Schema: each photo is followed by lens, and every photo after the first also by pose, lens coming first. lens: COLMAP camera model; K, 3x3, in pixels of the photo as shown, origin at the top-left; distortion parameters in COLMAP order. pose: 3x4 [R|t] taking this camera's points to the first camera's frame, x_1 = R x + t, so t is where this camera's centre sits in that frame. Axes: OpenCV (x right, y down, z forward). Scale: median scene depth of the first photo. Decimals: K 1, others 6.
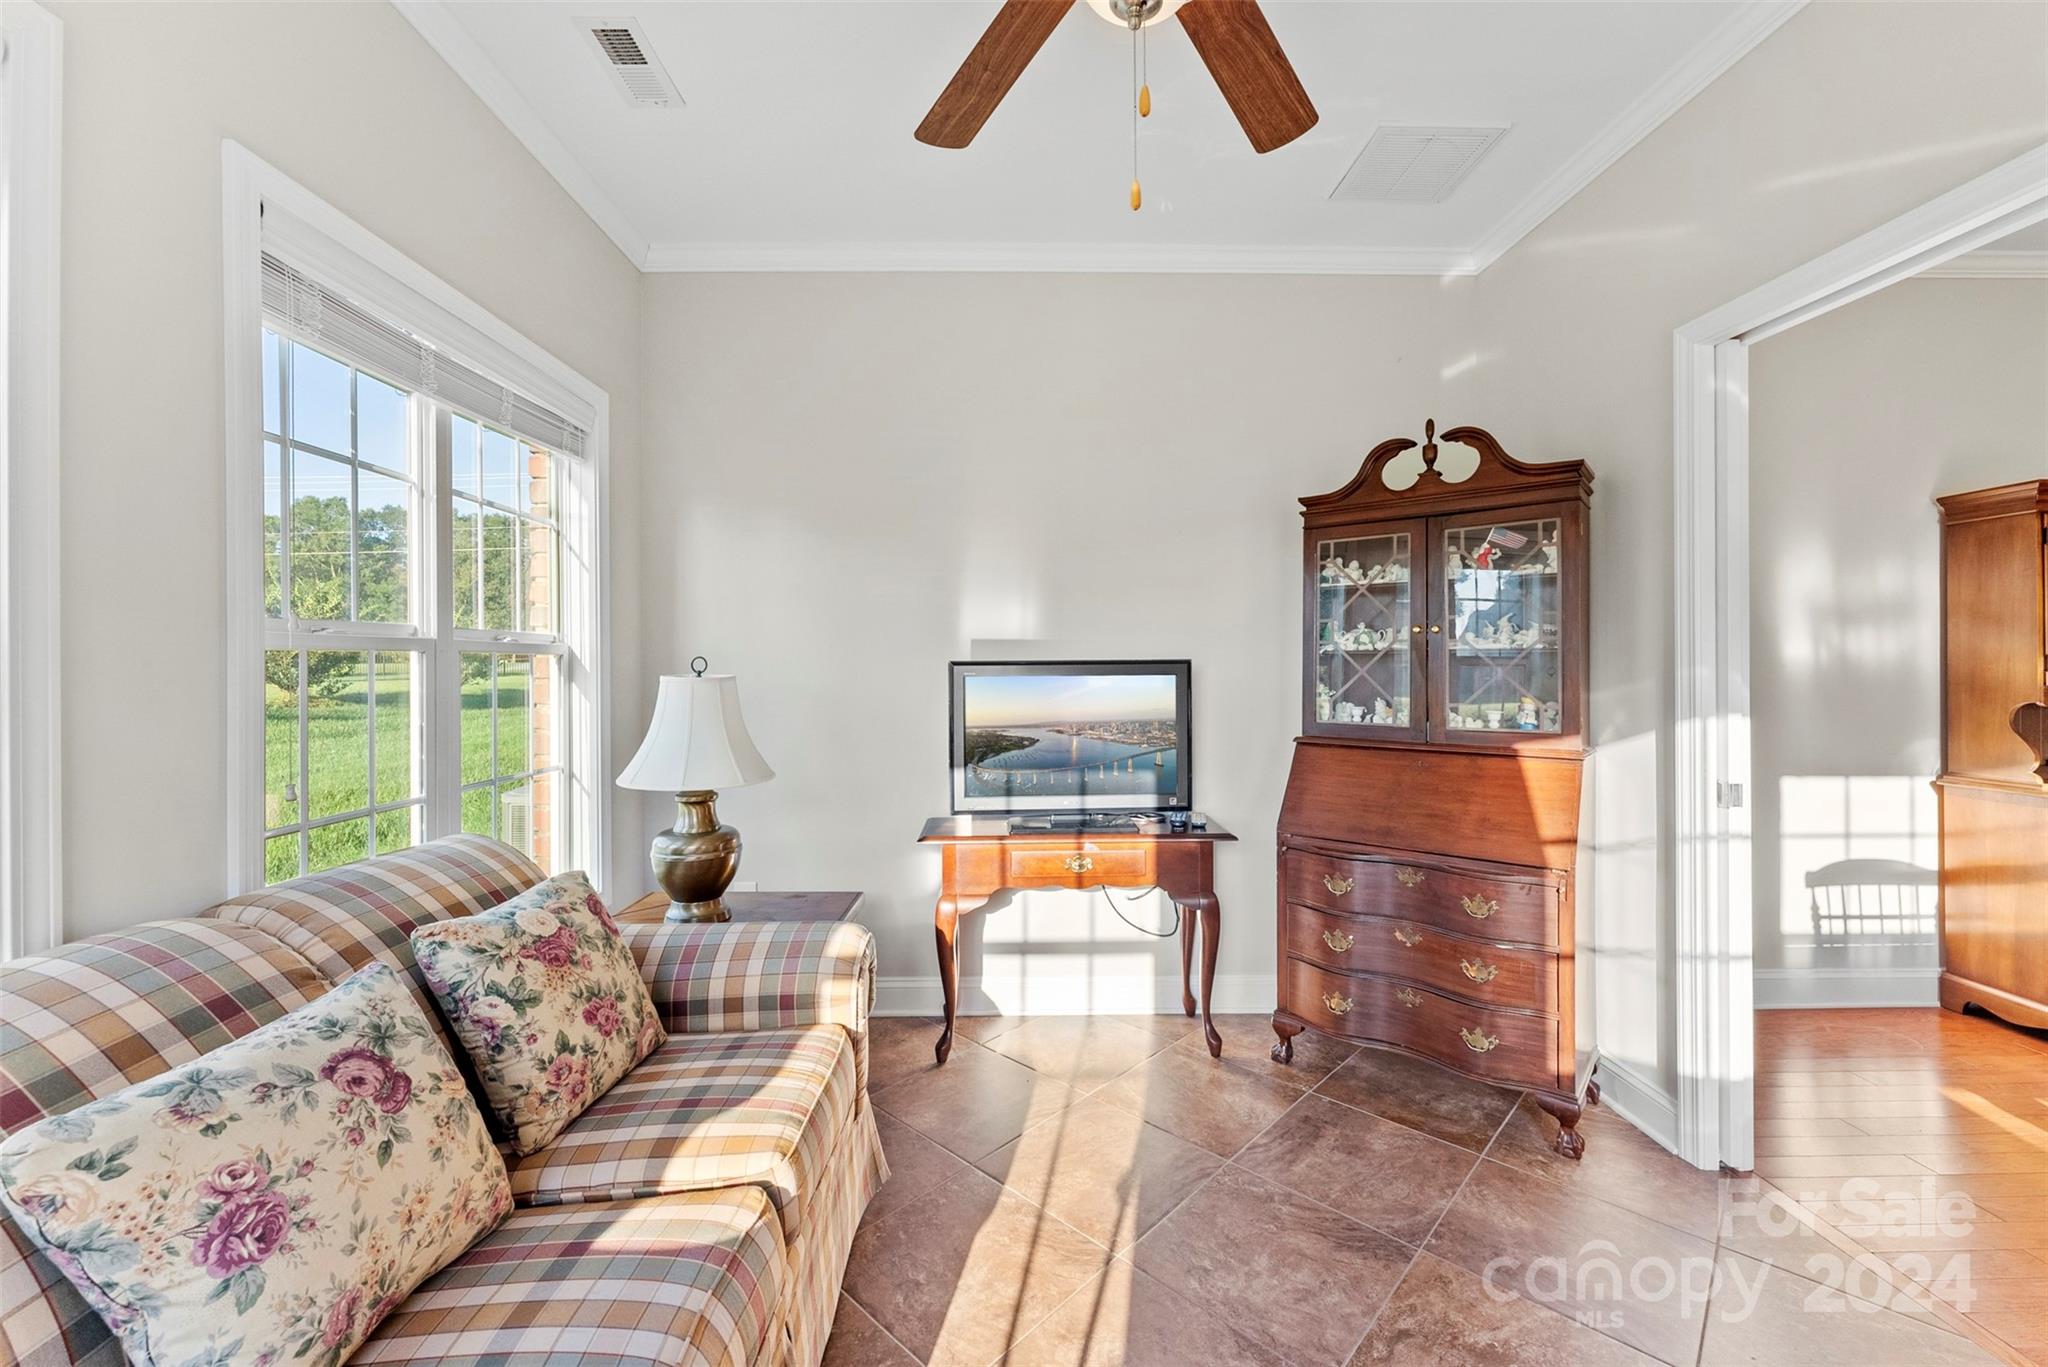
lens RADIAL K [[827.3, 0, 1024.0], [0, 827.3, 683.5], [0, 0, 1]] dist [-0.001047, -0.000027]
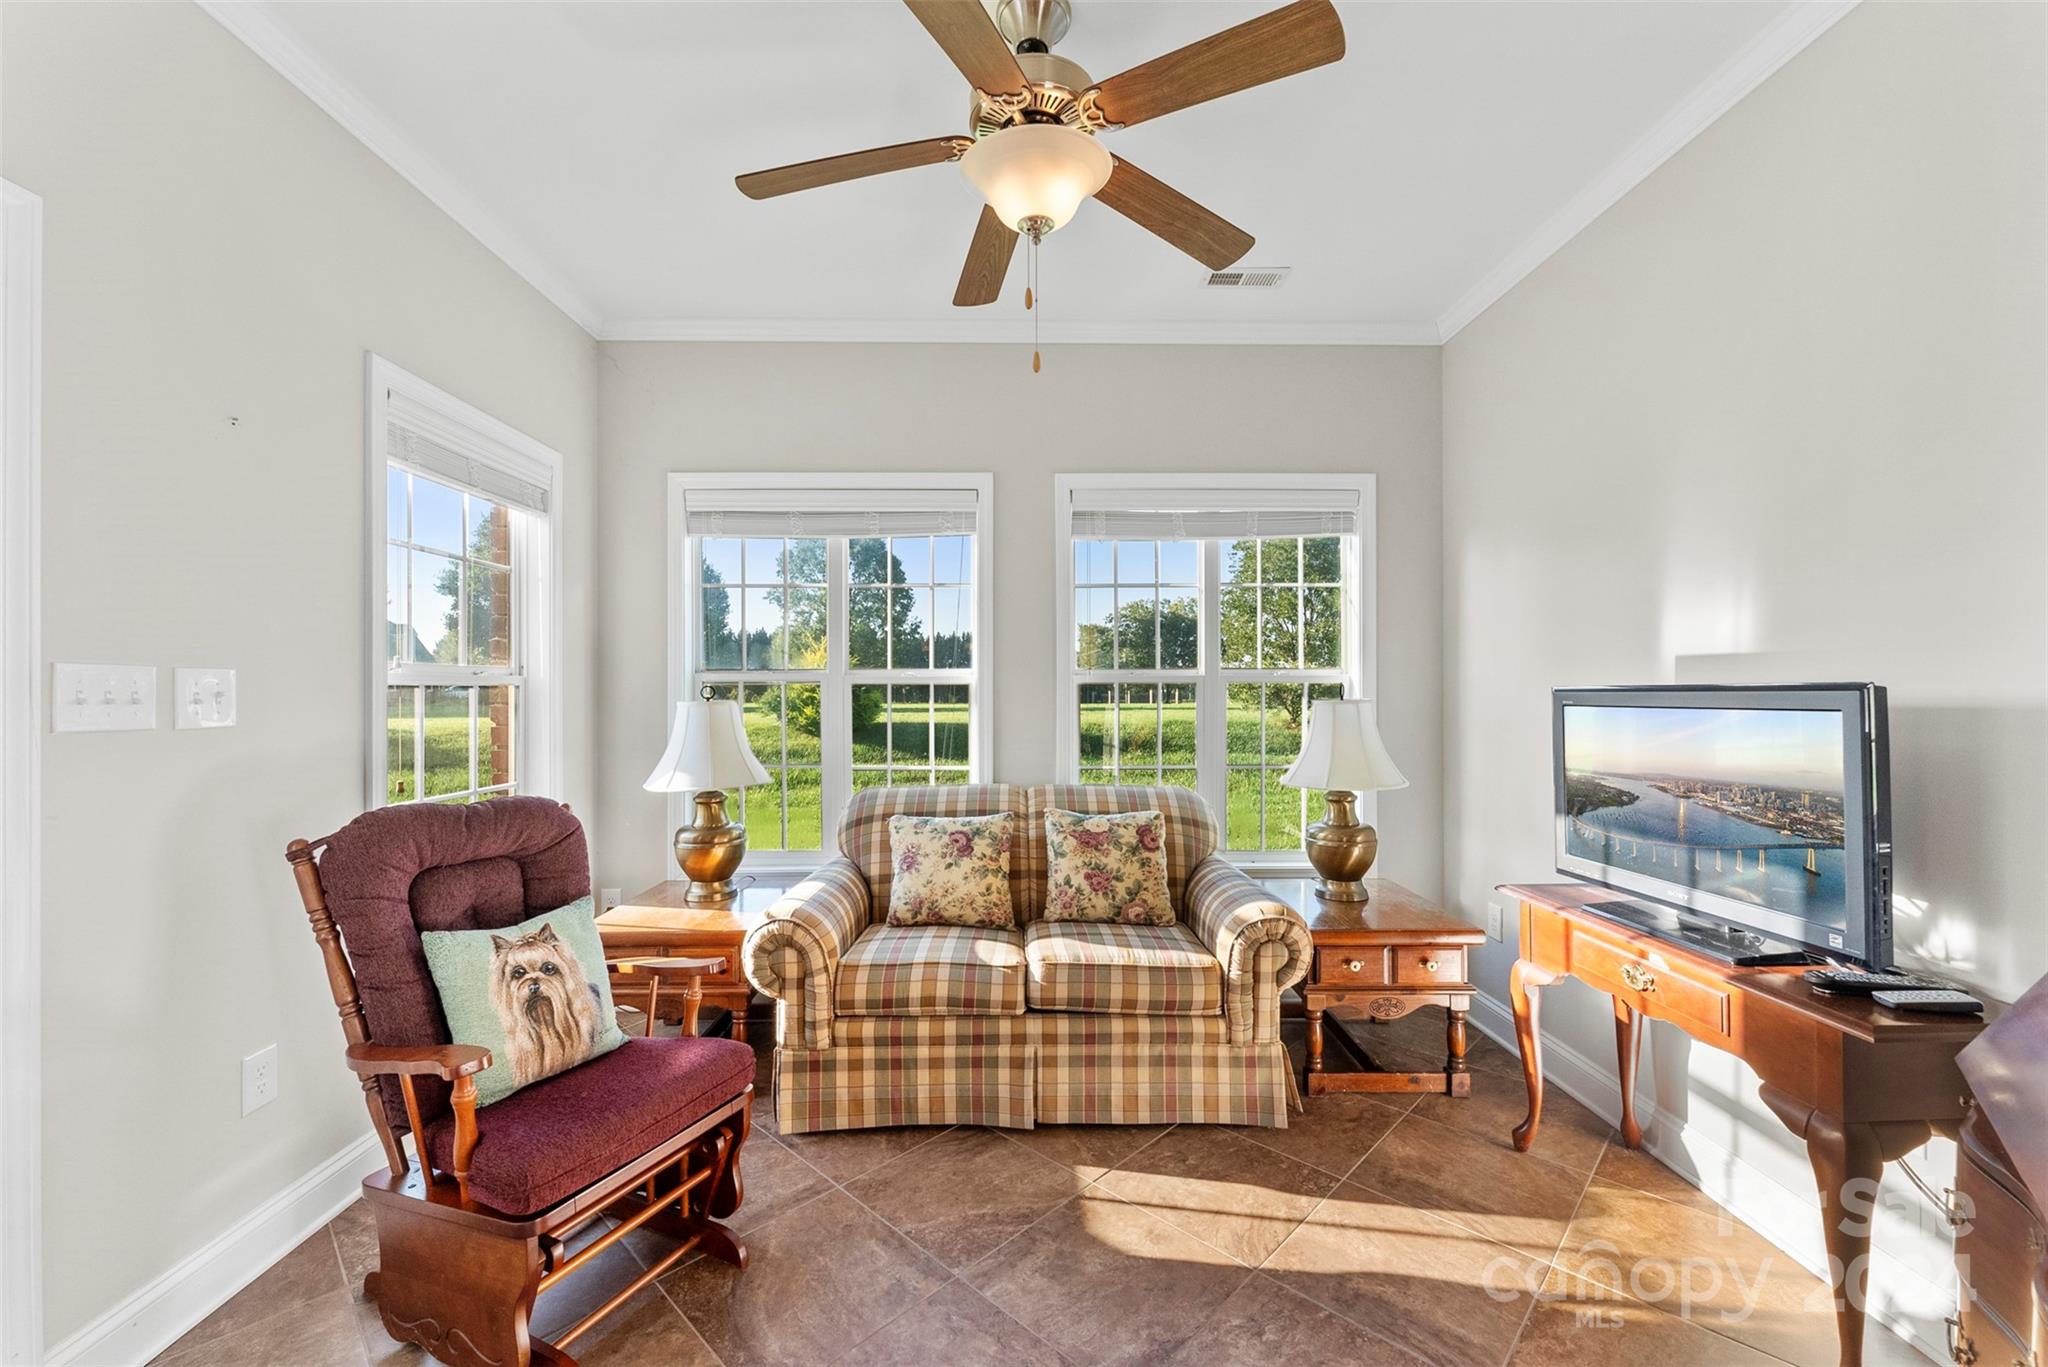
lens RADIAL K [[822.7, 0, 1018.4], [0, 822.7, 701.0], [0, 0, 1]] dist [-0.000943, -0.000038]
pose [[0.014124, 0.018002, -0.999738, 0.738456], [-0.025541, 0.999518, 0.017638, -0.015655], [0.999574, 0.025285, 0.014577, 0.439192]]
